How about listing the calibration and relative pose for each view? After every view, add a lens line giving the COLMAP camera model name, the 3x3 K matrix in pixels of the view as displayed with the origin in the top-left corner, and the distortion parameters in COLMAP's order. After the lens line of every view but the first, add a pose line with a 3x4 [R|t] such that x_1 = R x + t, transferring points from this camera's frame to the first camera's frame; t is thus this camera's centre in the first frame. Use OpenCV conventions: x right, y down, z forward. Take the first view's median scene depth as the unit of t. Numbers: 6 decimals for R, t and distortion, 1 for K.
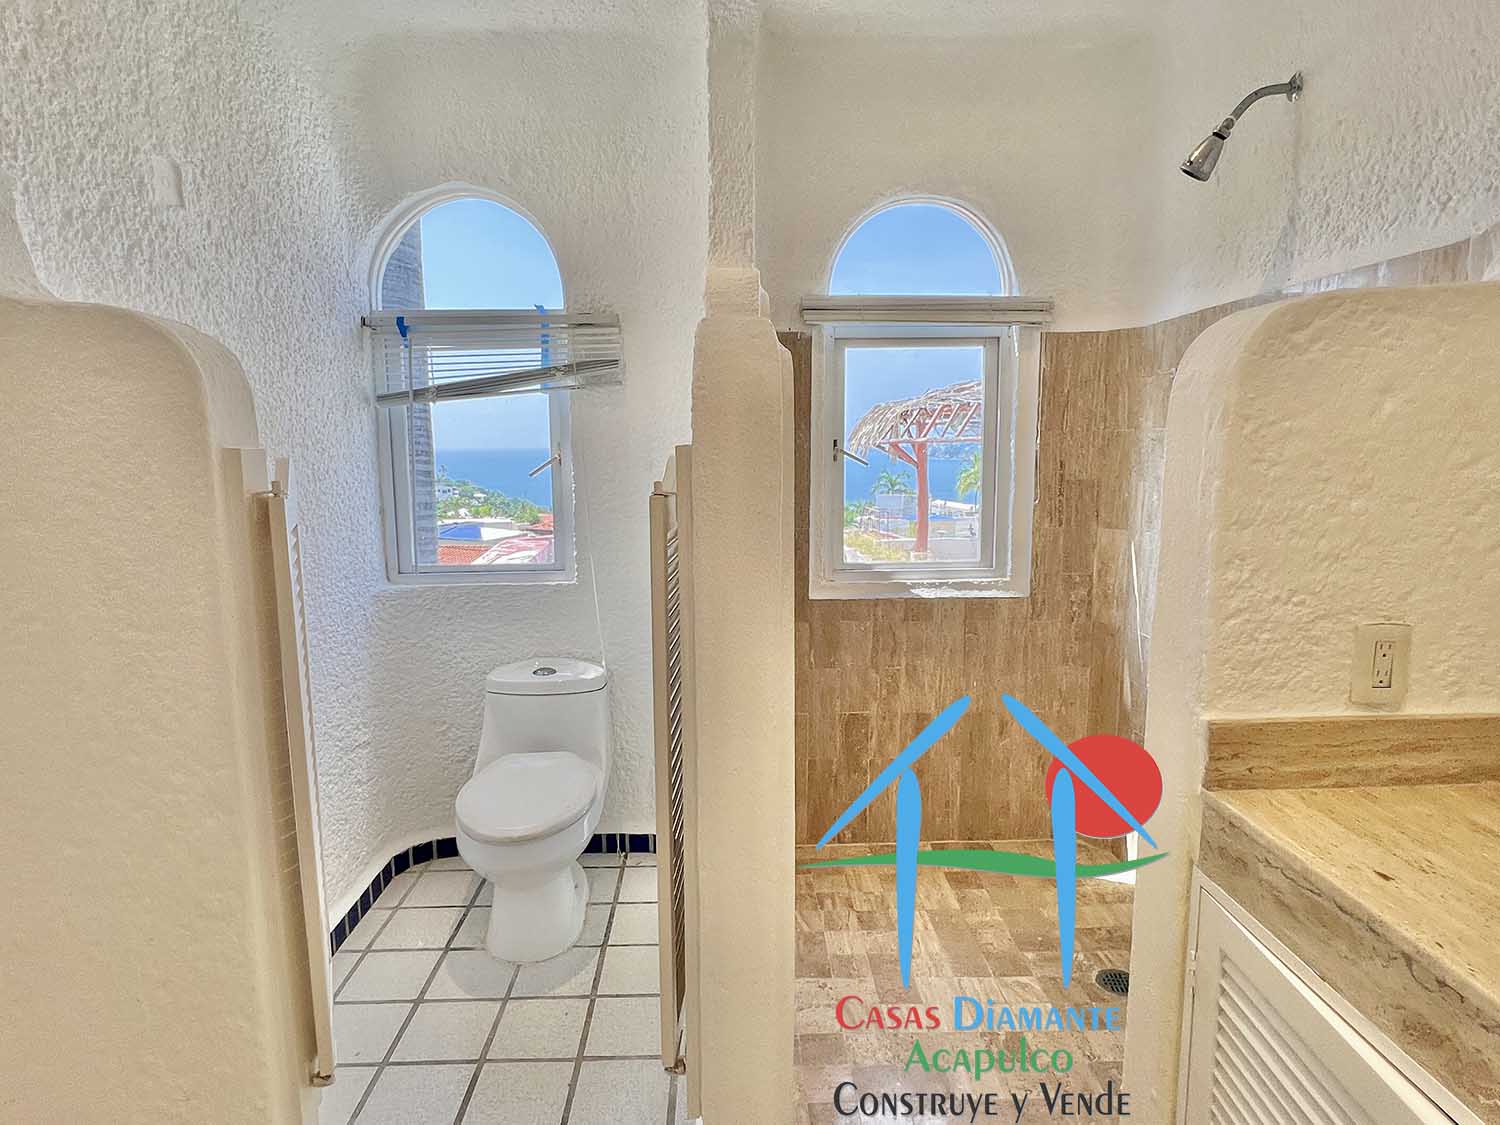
lens RADIAL K [[845.6, 0, 750.0], [0, 845.6, 562.5], [0, 0, 1]] dist [-0.004583, -0.001336]
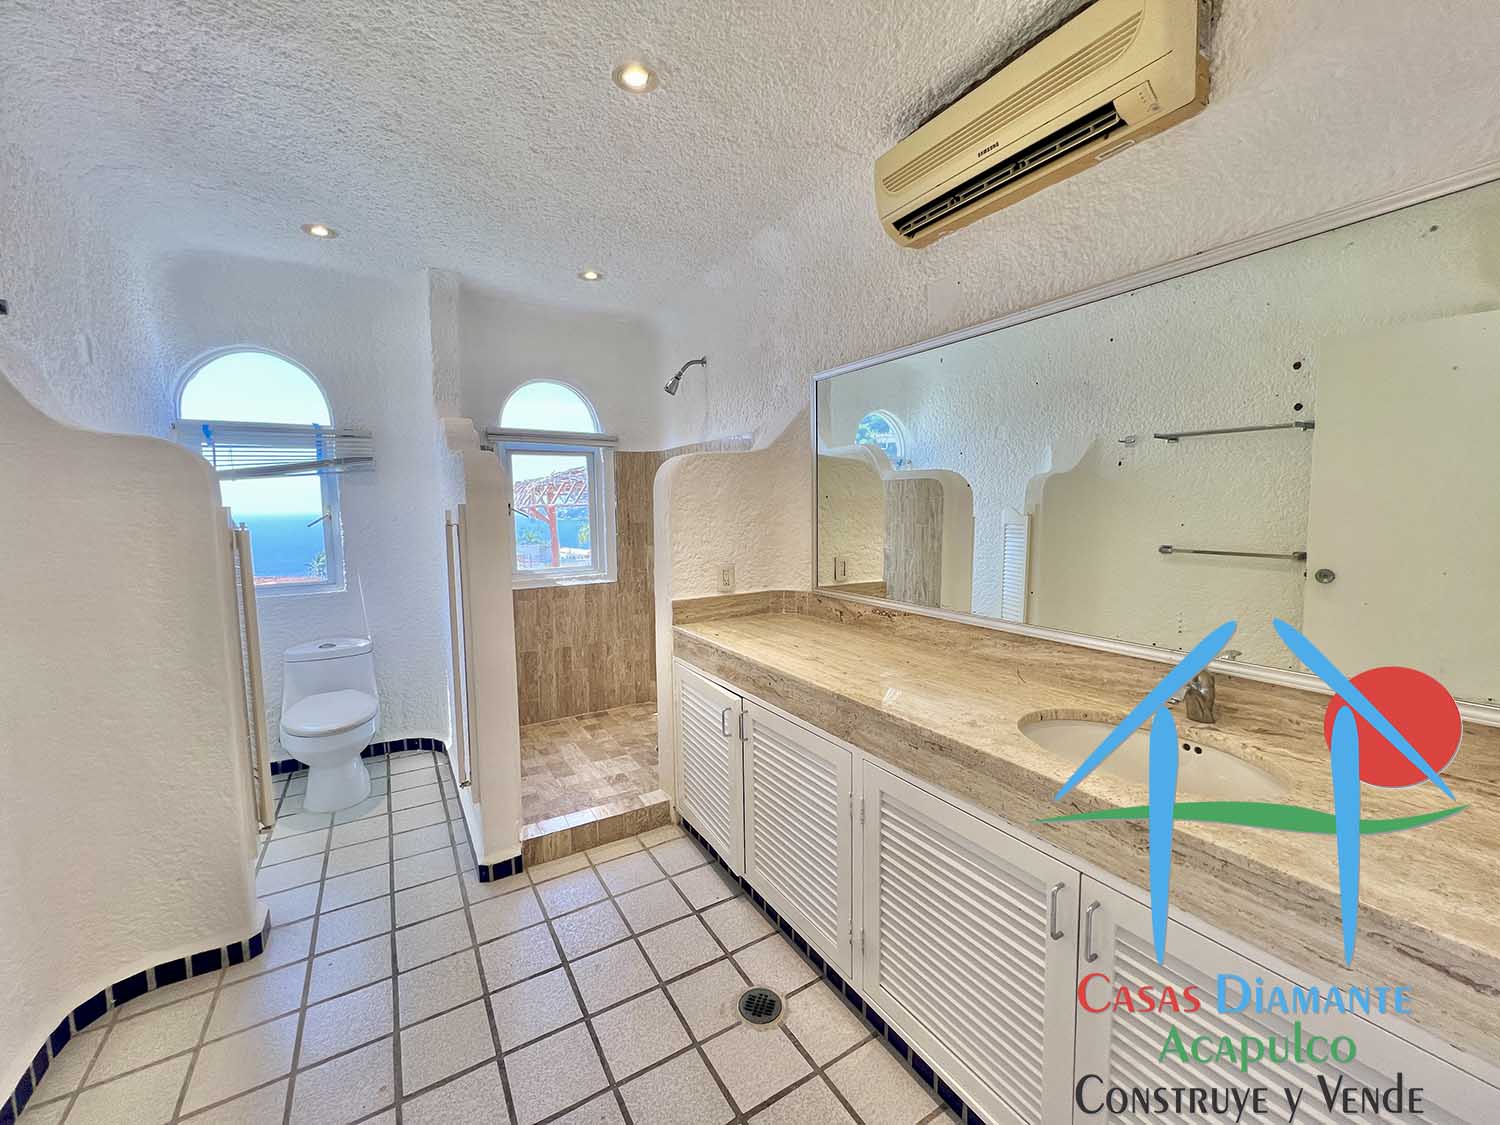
lens RADIAL K [[598.9, 0, 746.4], [0, 598.9, 556.9], [0, 0, 1]] dist [-0.000895, -0.000408]
pose [[0.870498, -0.046366, 0.489984, -0.100428], [0.074947, 0.996430, -0.038860, 0.064679], [-0.486433, 0.070550, 0.870865, -0.410394]]
